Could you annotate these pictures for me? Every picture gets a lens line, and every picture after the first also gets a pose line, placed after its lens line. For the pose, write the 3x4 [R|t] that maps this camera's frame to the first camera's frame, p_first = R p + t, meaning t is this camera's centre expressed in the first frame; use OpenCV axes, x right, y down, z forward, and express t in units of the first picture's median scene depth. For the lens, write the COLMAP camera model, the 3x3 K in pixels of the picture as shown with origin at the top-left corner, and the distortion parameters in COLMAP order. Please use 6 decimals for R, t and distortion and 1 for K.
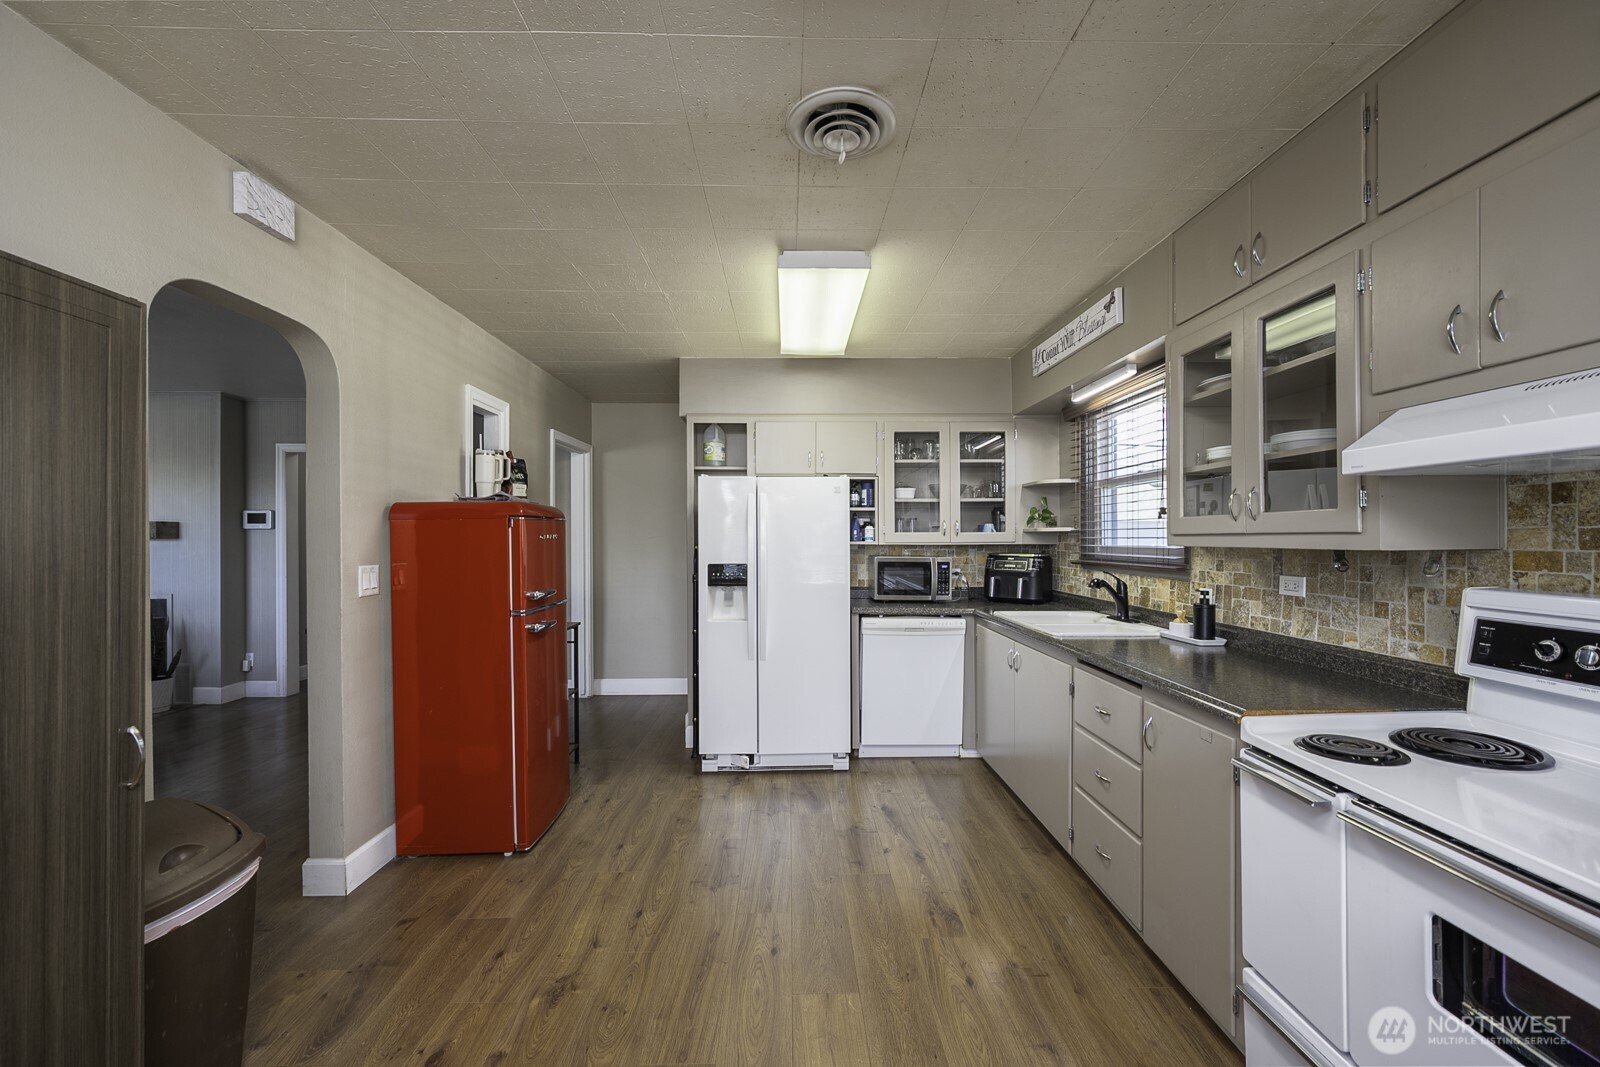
lens RADIAL K [[635.2, 0, 803.3], [0, 635.2, 534.6], [0, 0, 1]] dist [0.000672, 0.000048]
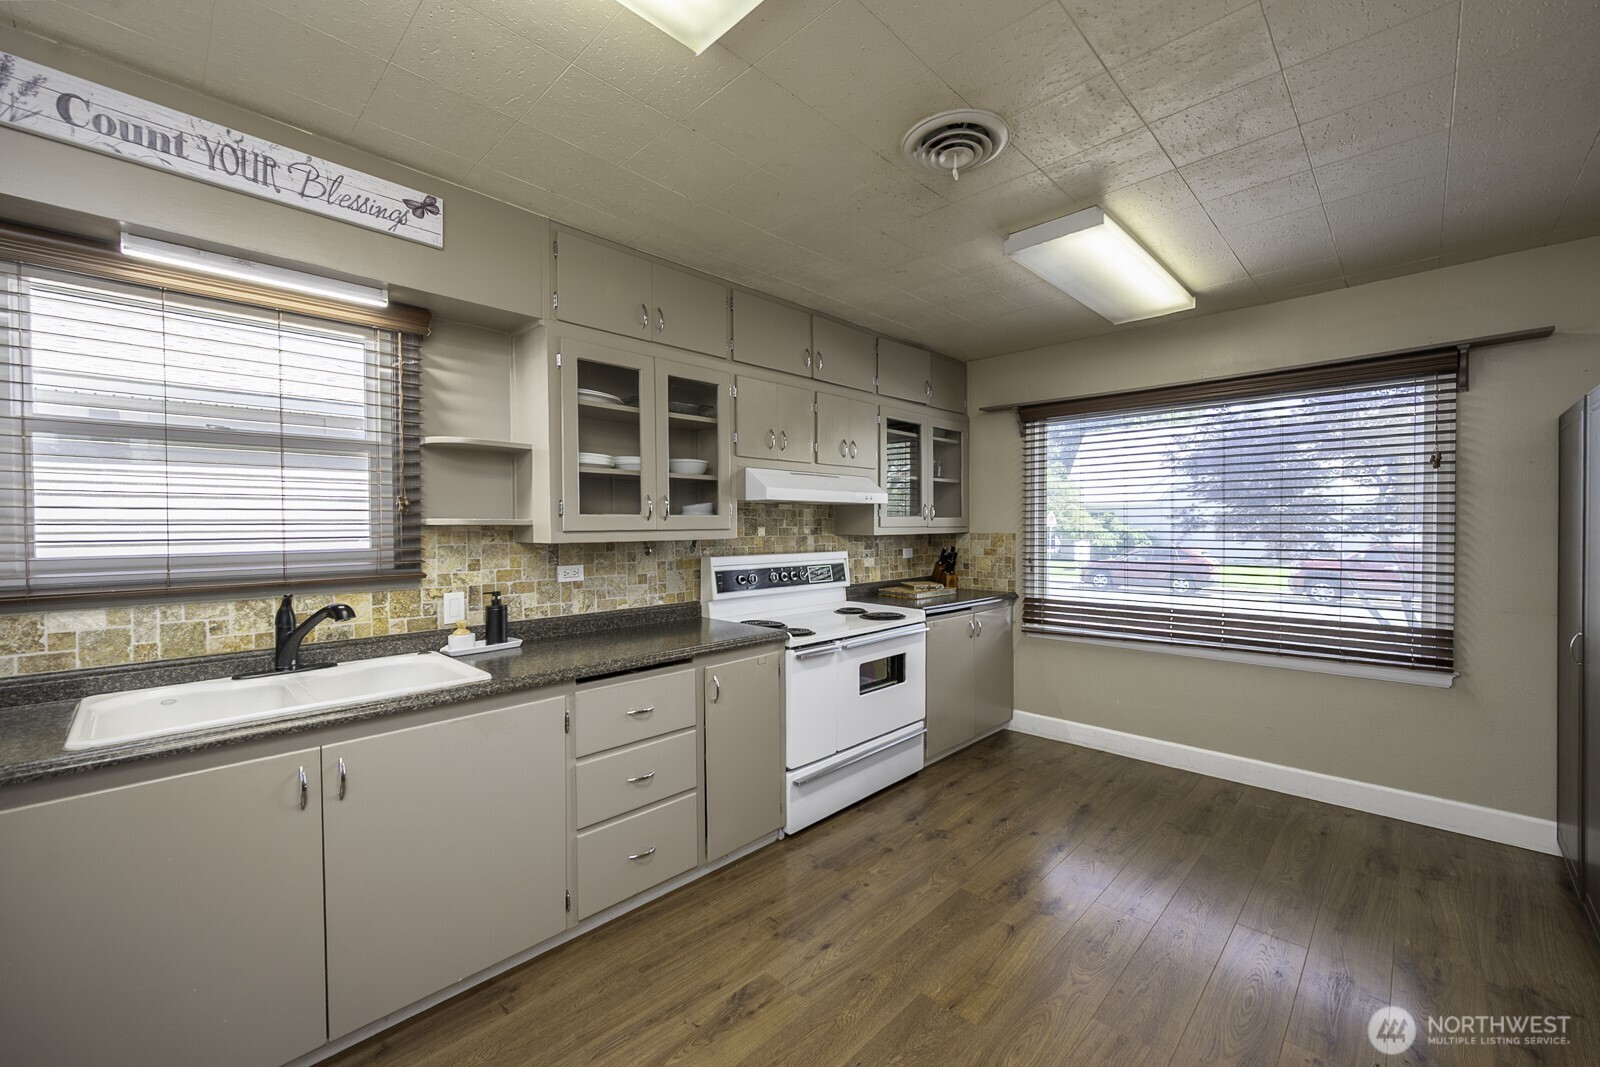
lens RADIAL K [[635.2, 0, 809.3], [0, 635.2, 531.1], [0, 0, 1]] dist [0.000672, 0.000048]
pose [[-0.698267, -0.003317, 0.715830, -0.435772], [0.002221, 0.999974, 0.006800, -0.007481], [-0.715834, 0.006338, -0.698242, 1.581145]]
